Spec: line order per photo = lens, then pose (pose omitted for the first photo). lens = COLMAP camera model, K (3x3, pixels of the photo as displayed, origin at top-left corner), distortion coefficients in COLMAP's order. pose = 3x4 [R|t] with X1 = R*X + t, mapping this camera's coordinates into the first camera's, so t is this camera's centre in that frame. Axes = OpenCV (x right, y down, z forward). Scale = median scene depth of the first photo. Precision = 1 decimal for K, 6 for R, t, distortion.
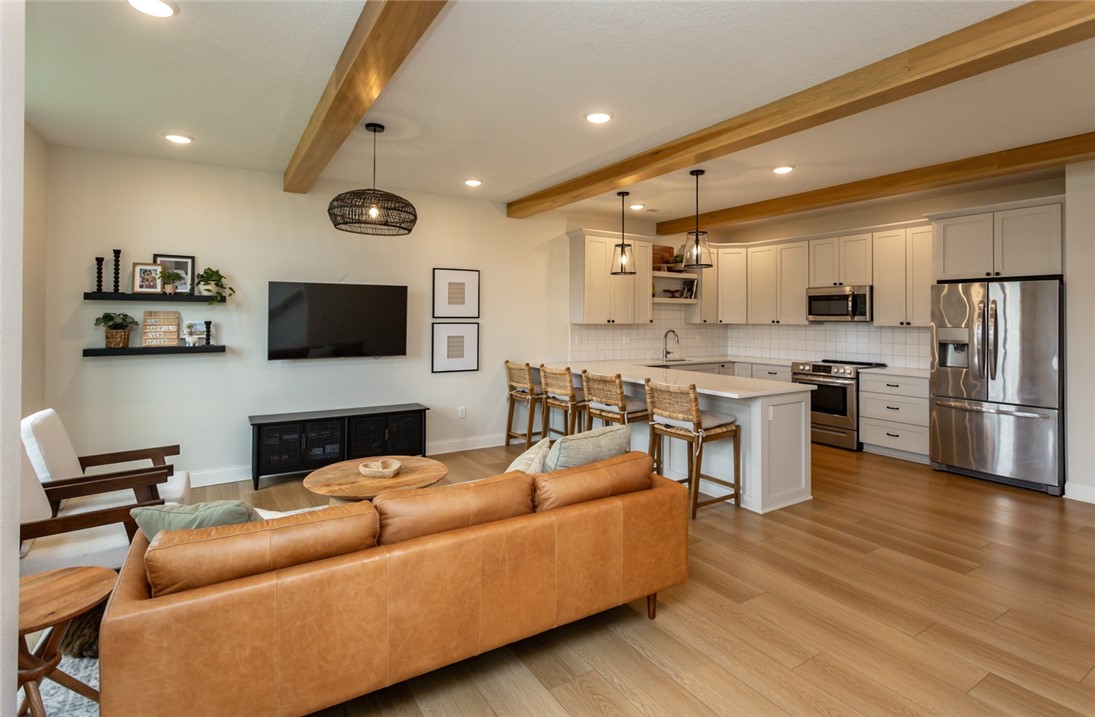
lens RADIAL K [[533.7, 0, 578.8], [0, 533.7, 312.8], [0, 0, 1]] dist [-0.000366, 0.000357]
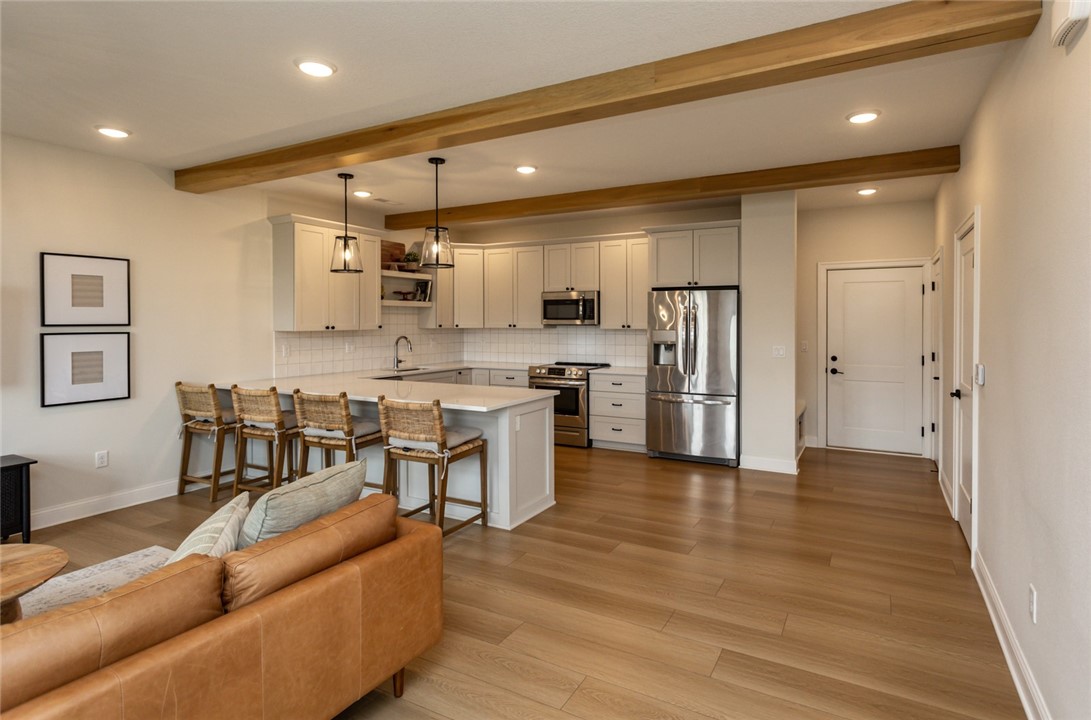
lens RADIAL K [[545.3, 0, 579.4], [0, 545.3, 326.2], [0, 0, 1]] dist [0.000602, 0.001709]
pose [[0.878976, -0.010652, 0.476747, -0.006093], [0.001246, 0.999798, 0.020040, -0.004223], [-0.476864, -0.017020, 0.878812, 0.077863]]
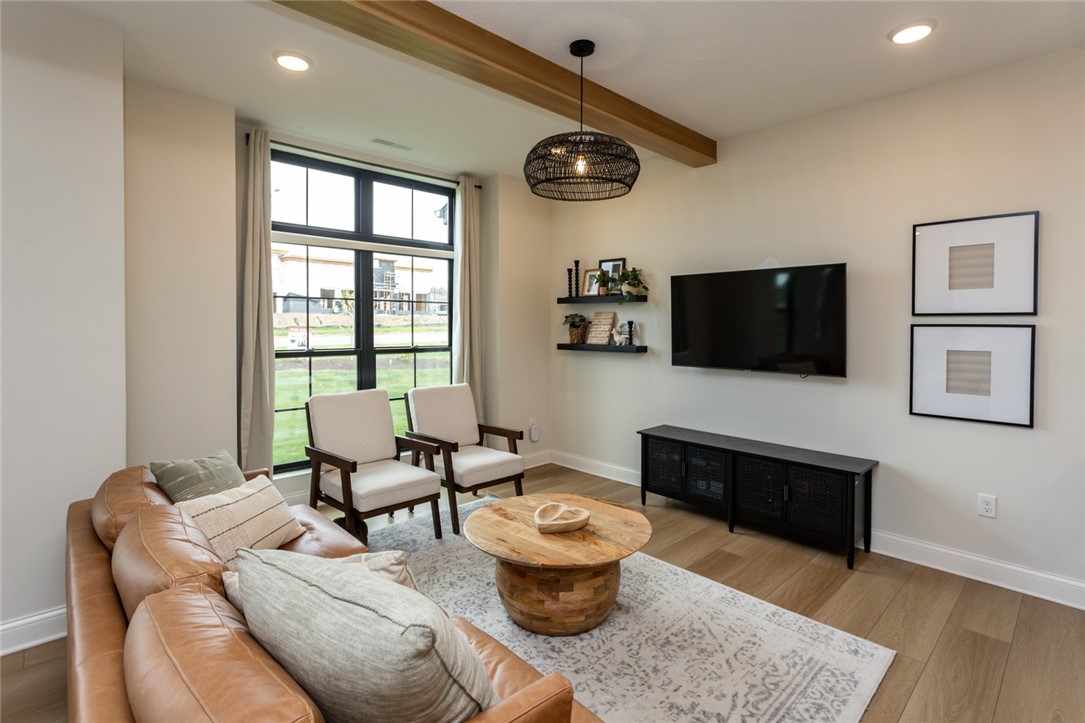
lens RADIAL K [[535.3, 0, 538.3], [0, 535.3, 331.5], [0, 0, 1]] dist [0.000957, 0.000286]
pose [[0.163020, 0.008914, -0.986582, 0.245932], [0.002314, 0.999953, 0.009417, 0.023249], [0.986620, -0.003819, 0.162992, 0.613525]]
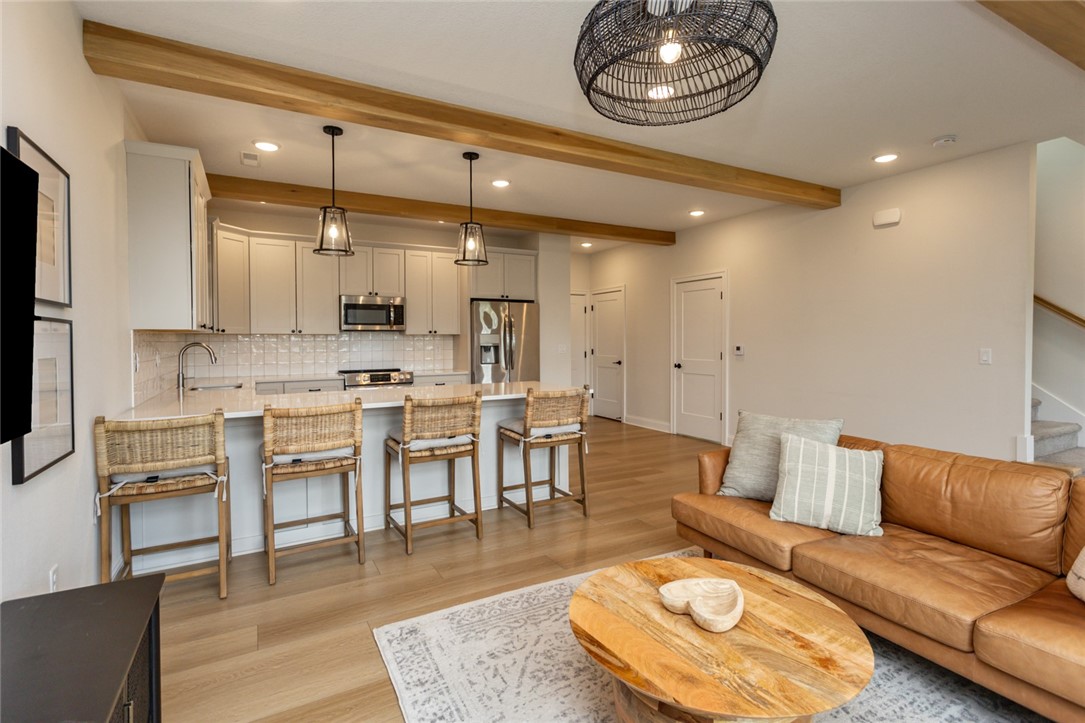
lens RADIAL K [[514.2, 0, 539.2], [0, 514.2, 345.5], [0, 0, 1]] dist [-0.000280, 0.000082]
pose [[0.100635, -0.018482, 0.994752, -0.615645], [-0.004263, 0.999810, 0.019007, 0.033095], [-0.994914, -0.006153, 0.100537, 0.795733]]
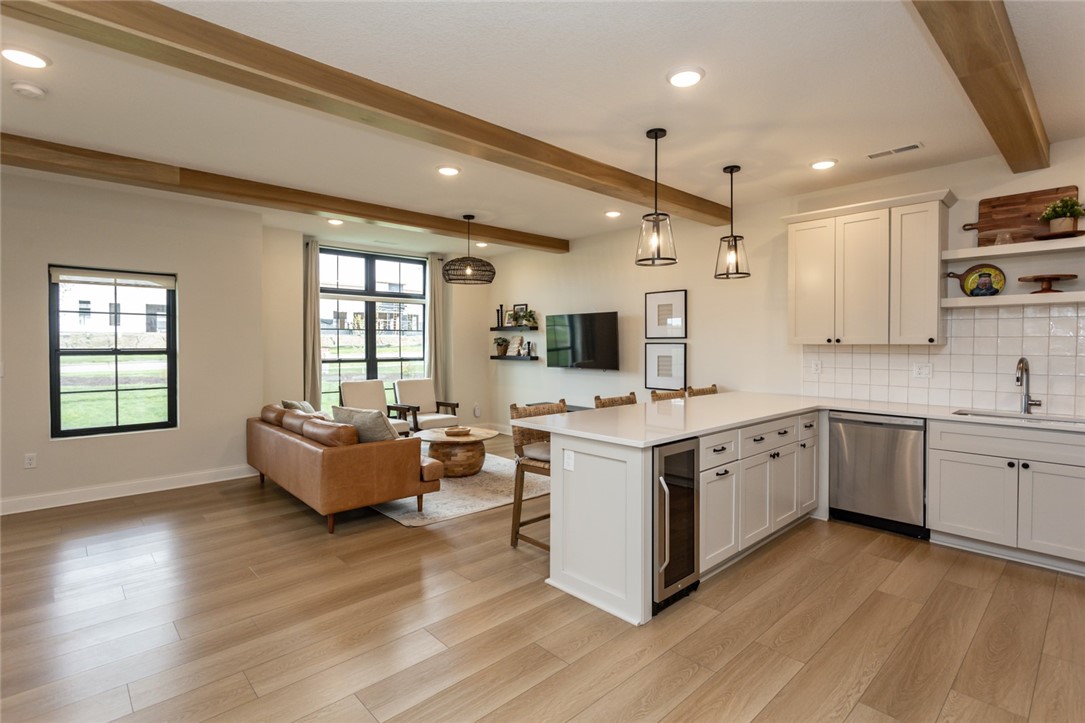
lens RADIAL K [[543.9, 0, 550.4], [0, 543.9, 347.2], [0, 0, 1]] dist [0.000197, 0.000145]
pose [[0.159921, 0.001716, -0.987128, 0.931597], [0.007990, 0.999963, 0.003032, 0.026271], [0.987097, -0.008372, 0.159901, 0.730381]]
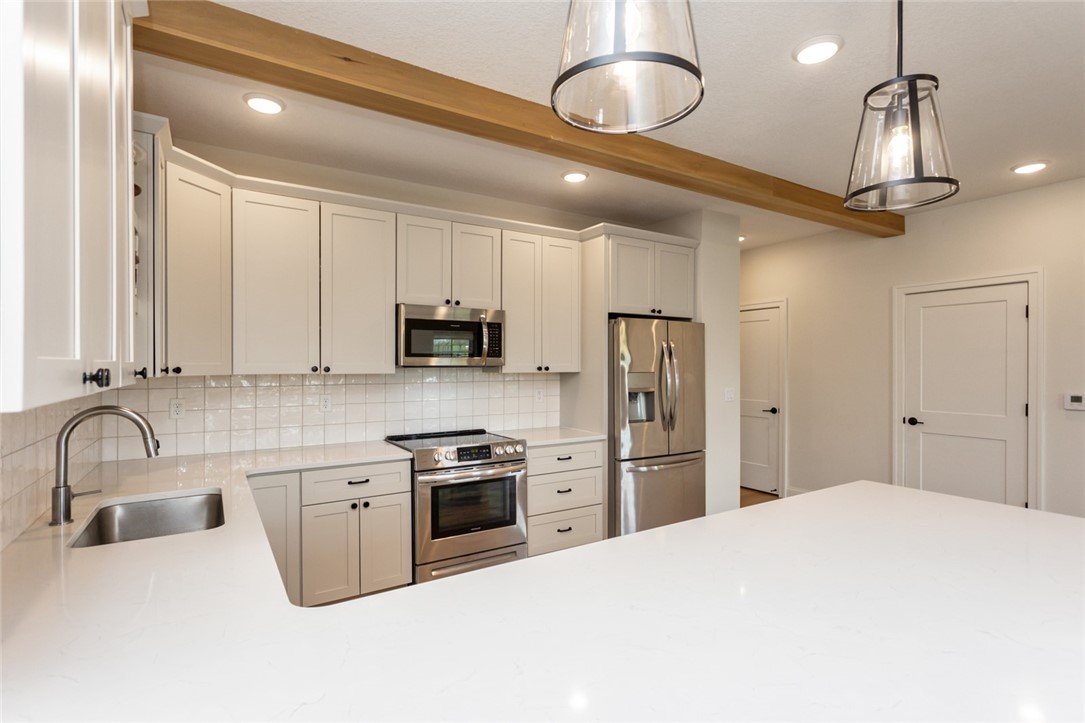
lens RADIAL K [[536.4, 0, 559.2], [0, 536.4, 366.5], [0, 0, 1]] dist [-0.000860, -0.000207]
pose [[0.034174, -0.005994, 0.999398, -0.124723], [-0.007408, 0.999953, 0.006251, 0.014822], [-0.999388, -0.007618, 0.034128, 1.169079]]
